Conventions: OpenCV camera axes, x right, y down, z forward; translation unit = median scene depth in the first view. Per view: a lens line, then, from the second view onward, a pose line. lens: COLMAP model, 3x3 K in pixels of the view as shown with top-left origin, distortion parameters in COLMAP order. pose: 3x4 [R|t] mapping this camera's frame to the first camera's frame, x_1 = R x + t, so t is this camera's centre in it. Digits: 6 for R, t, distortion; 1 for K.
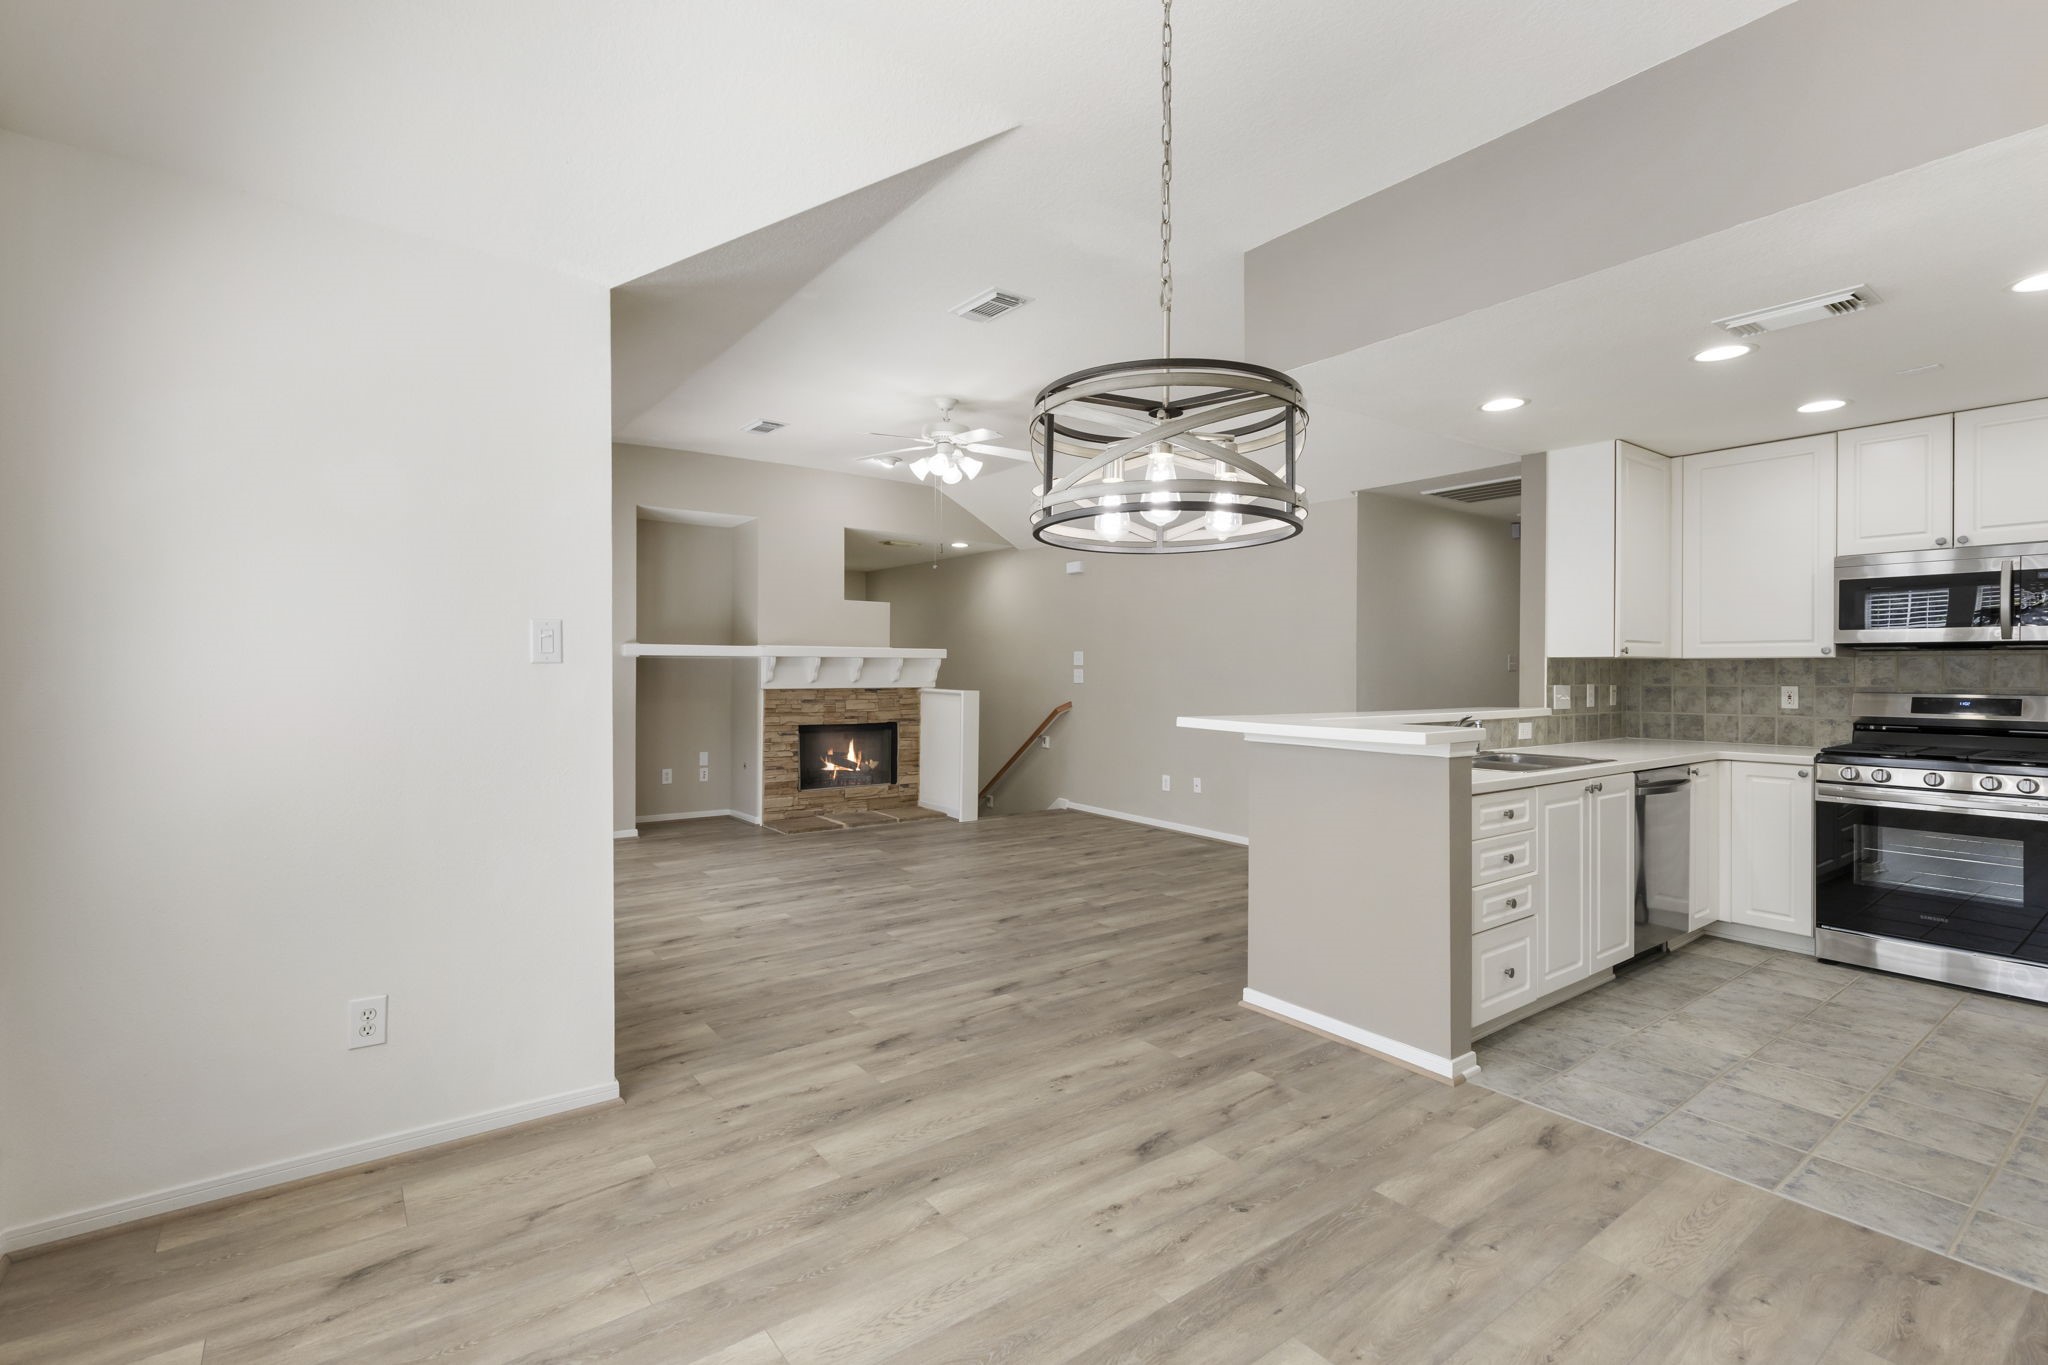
lens RADIAL K [[924.8, 0, 1014.2], [0, 924.8, 664.9], [0, 0, 1]] dist [0.005921, 0.001153]
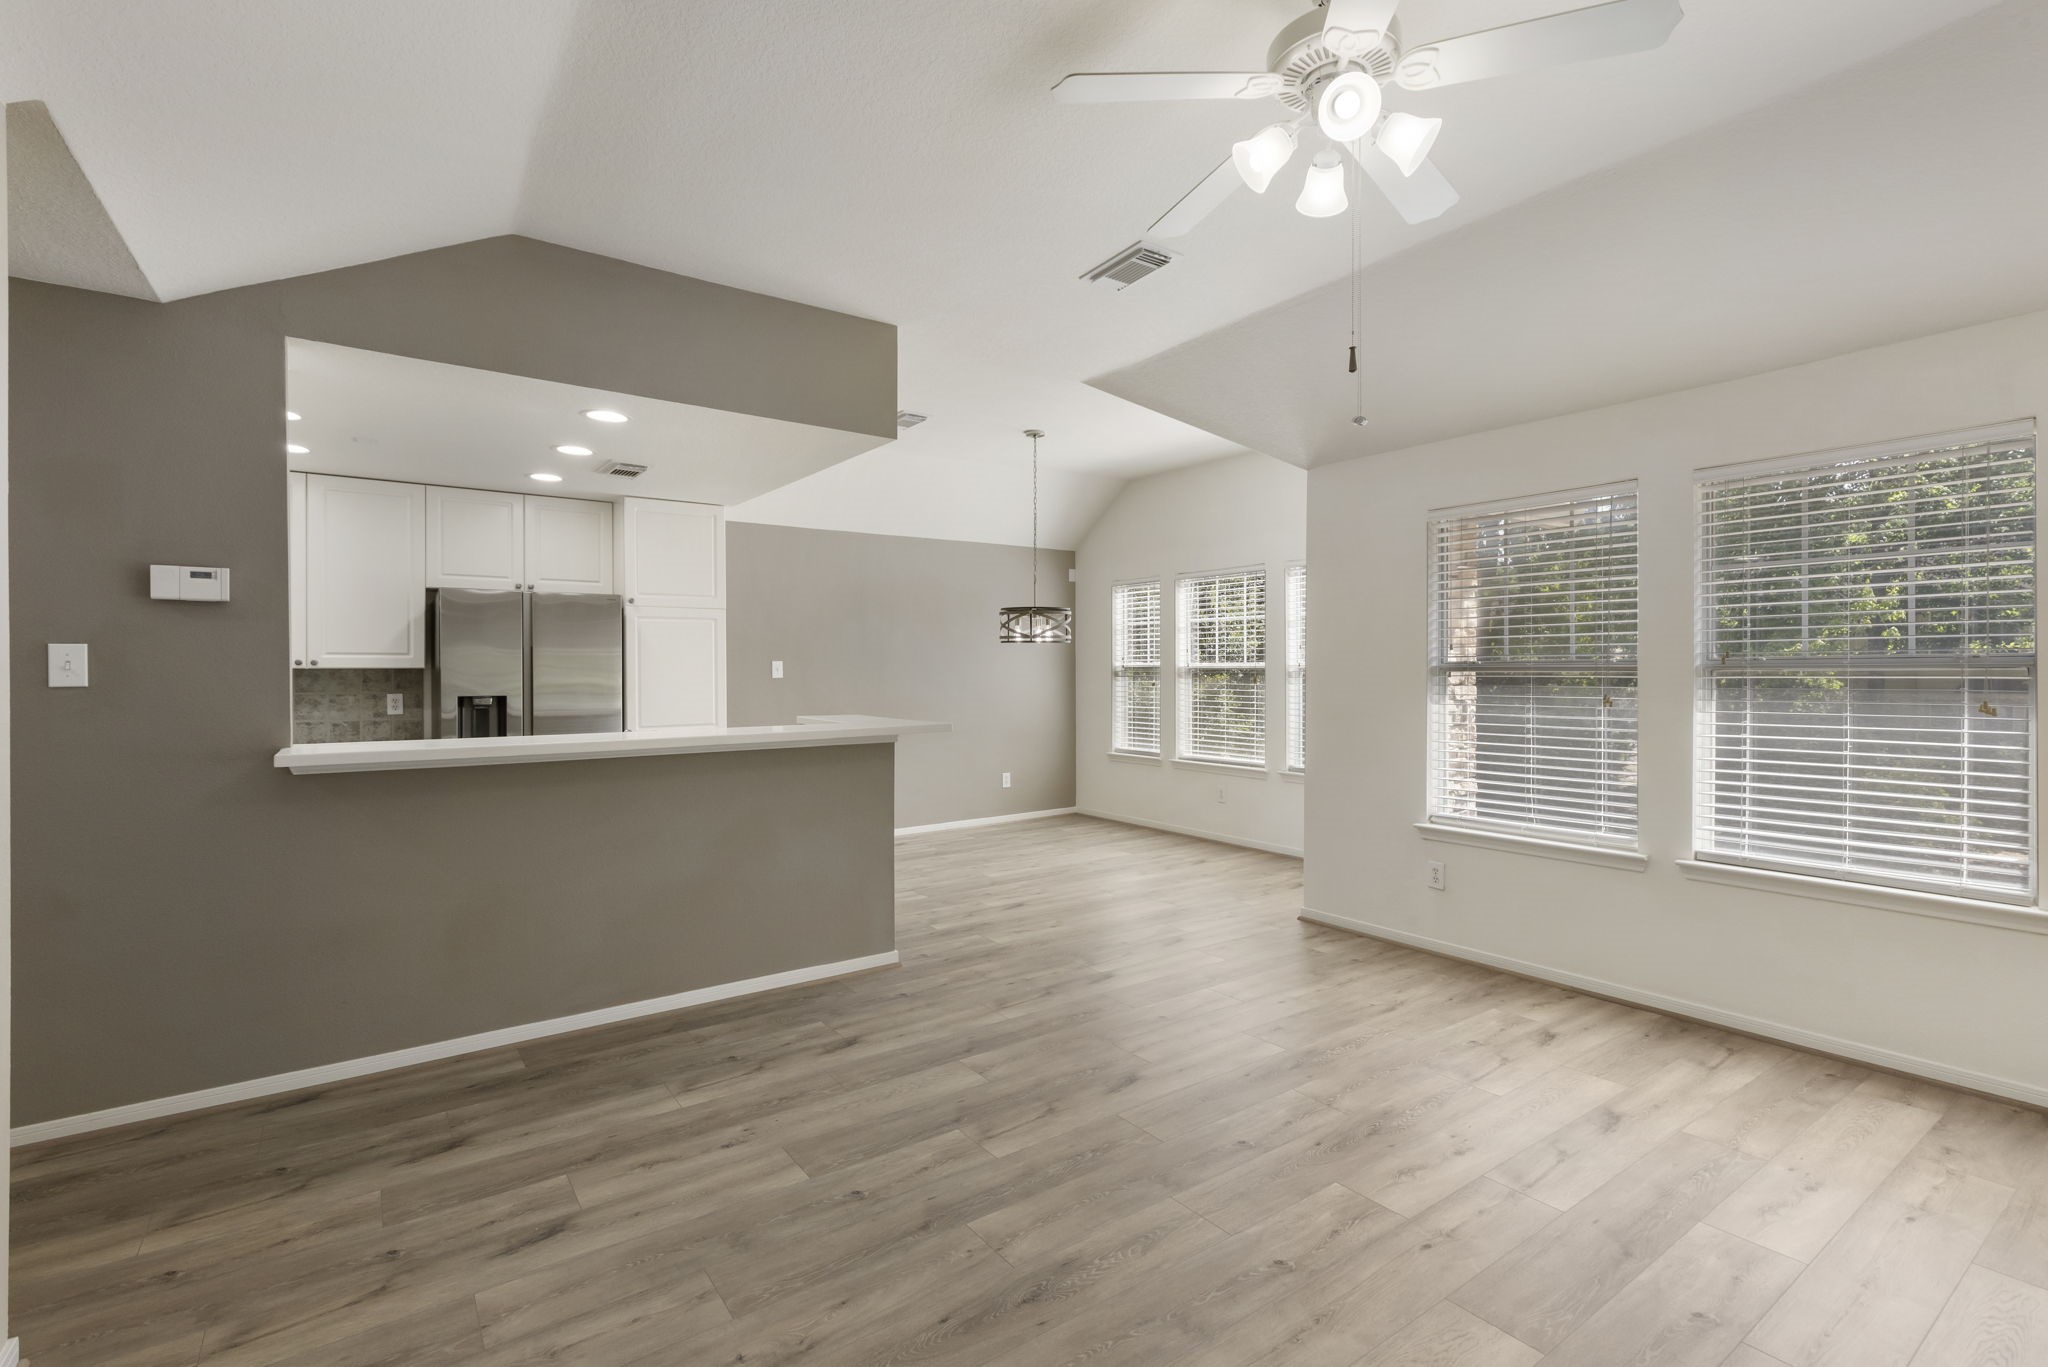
lens RADIAL K [[924.8, 0, 1023.6], [0, 924.8, 678.0], [0, 0, 1]] dist [0.005921, 0.001153]
pose [[-0.999886, -0.002881, 0.014830, 0.033753], [-0.002813, 0.999986, 0.004572, -0.002098], [-0.014843, 0.004530, -0.999880, 1.030920]]
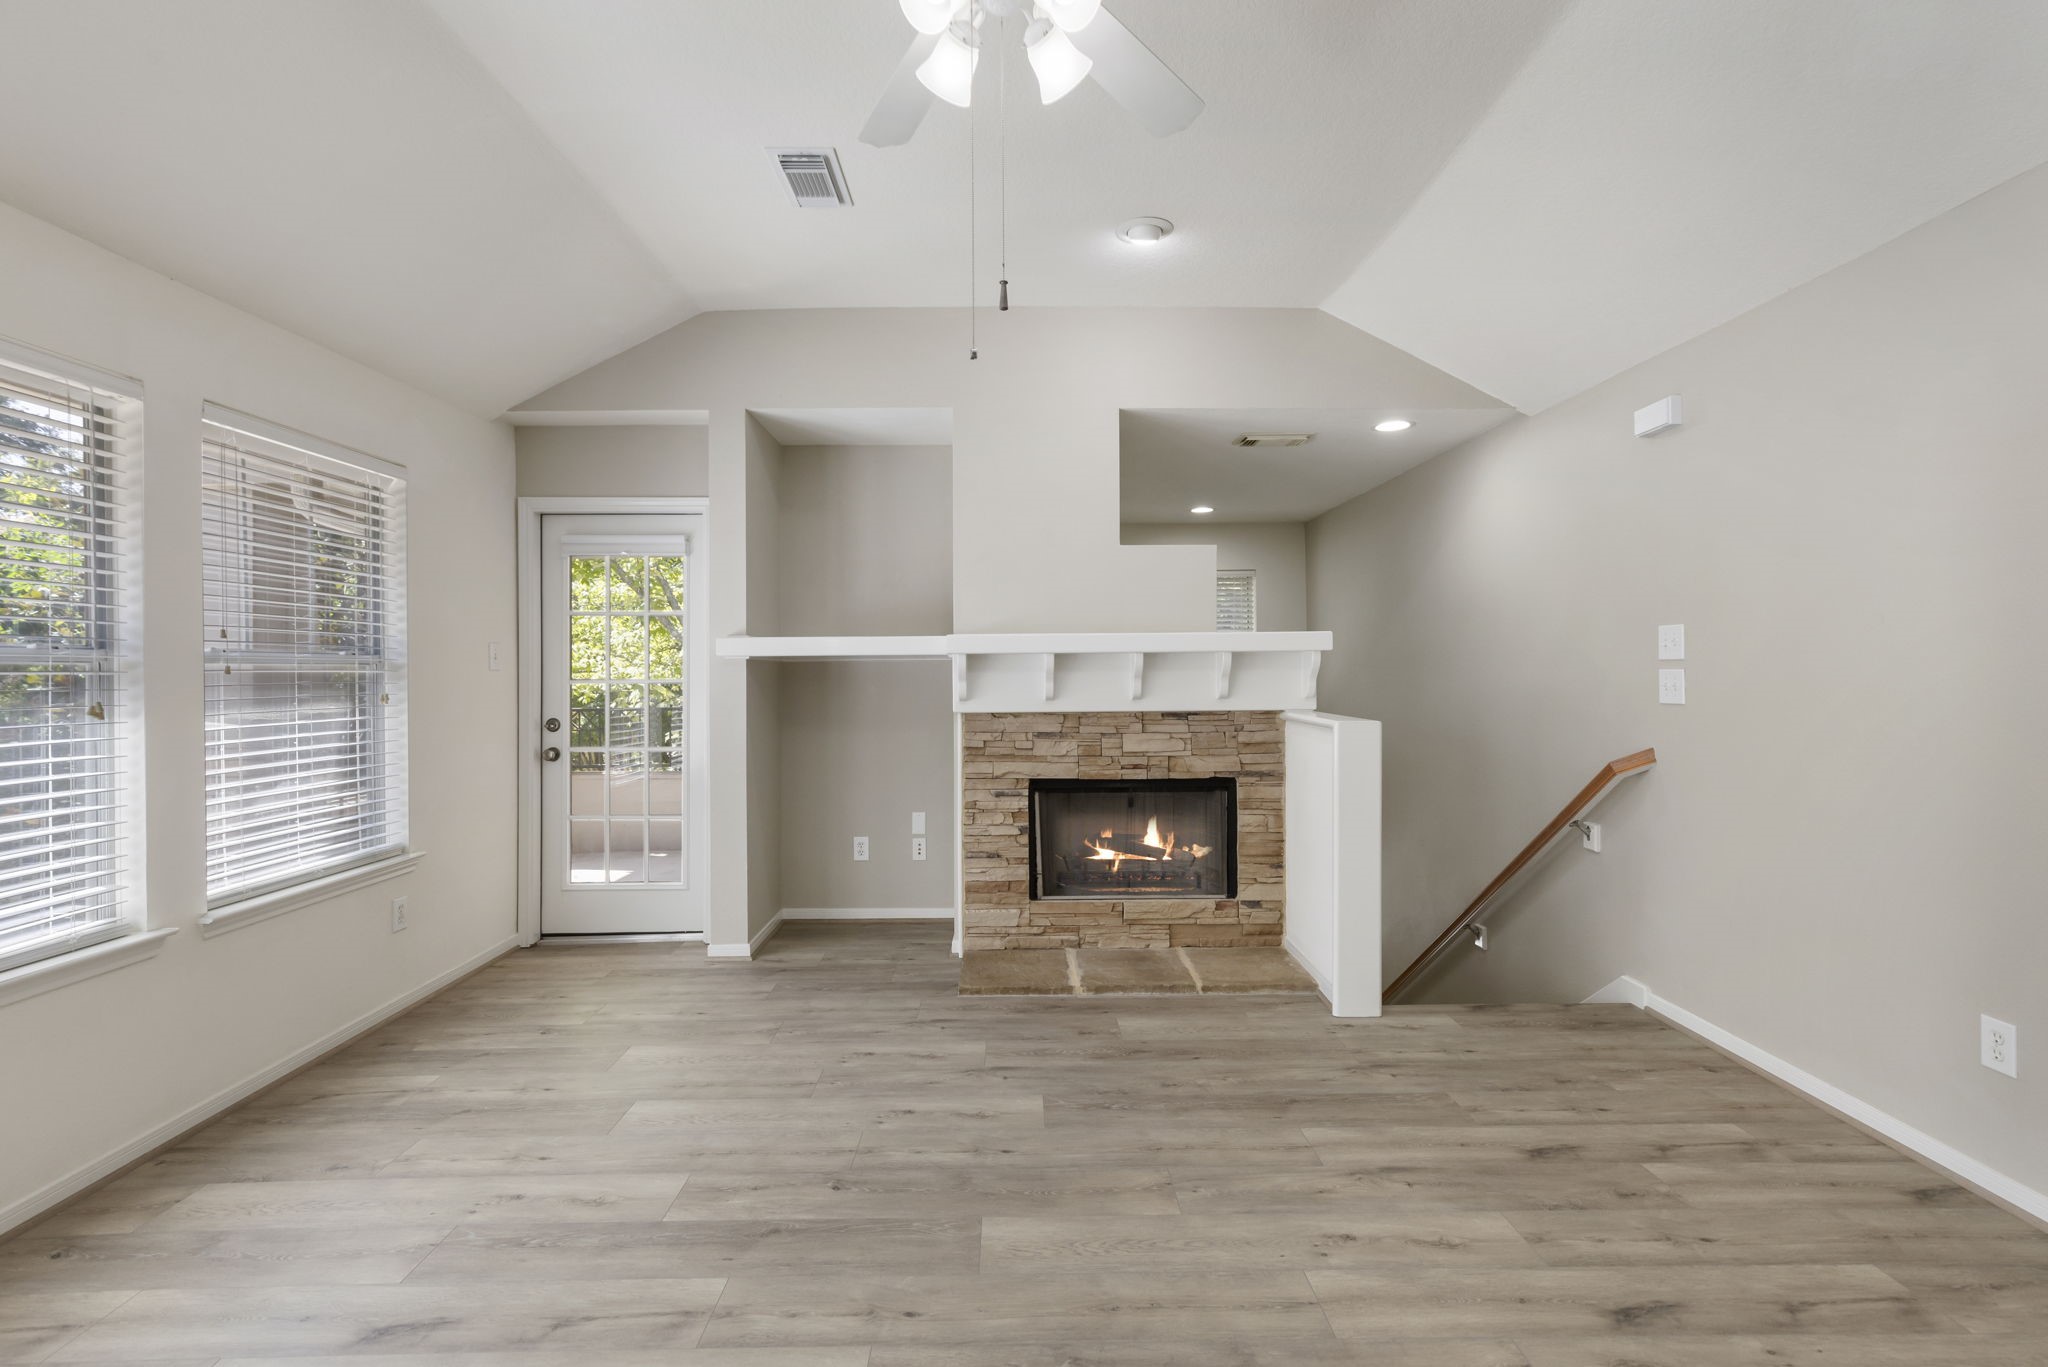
lens RADIAL K [[924.8, 0, 1021.5], [0, 924.8, 672.0], [0, 0, 1]] dist [0.005921, 0.001153]
pose [[0.809393, -0.011875, -0.587147, 0.085140], [0.013682, 0.999905, -0.001361, 0.002843], [0.587108, -0.006932, 0.809479, 0.560330]]
